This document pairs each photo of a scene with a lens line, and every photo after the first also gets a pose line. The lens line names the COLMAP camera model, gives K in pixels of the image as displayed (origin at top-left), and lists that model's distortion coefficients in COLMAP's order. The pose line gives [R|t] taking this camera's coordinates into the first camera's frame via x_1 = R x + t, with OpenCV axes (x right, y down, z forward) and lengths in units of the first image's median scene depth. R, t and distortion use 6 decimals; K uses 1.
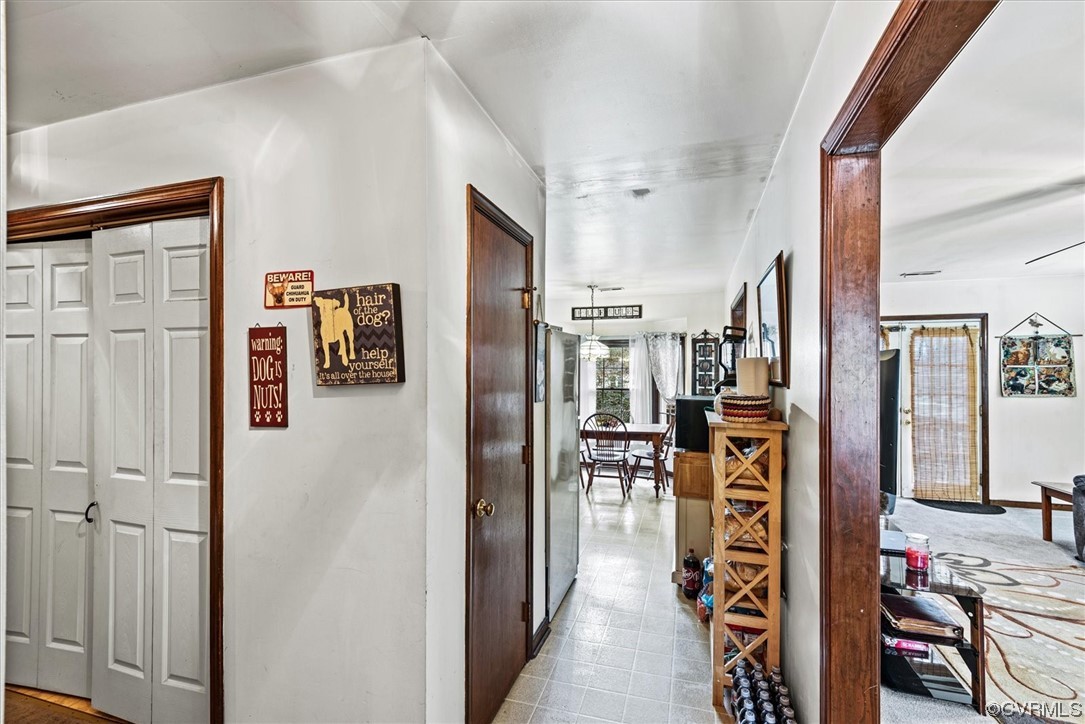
lens RADIAL K [[495.8, 0, 541.4], [0, 495.8, 367.0], [0, 0, 1]] dist [-0.003147, -0.001081]
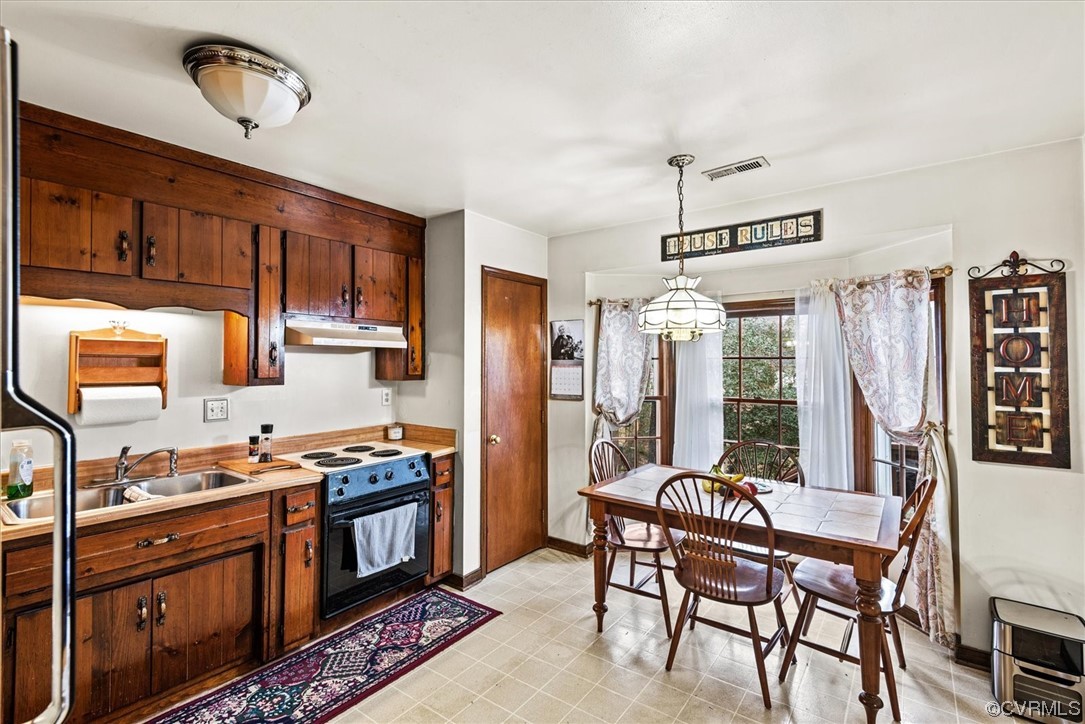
lens RADIAL K [[495.8, 0, 540.8], [0, 495.8, 352.6], [0, 0, 1]] dist [-0.003147, -0.001081]
pose [[0.939196, -0.010433, -0.343222, 0.112570], [0.003046, 0.999752, -0.022055, 0.005880], [0.343367, 0.019668, 0.938995, 0.483216]]
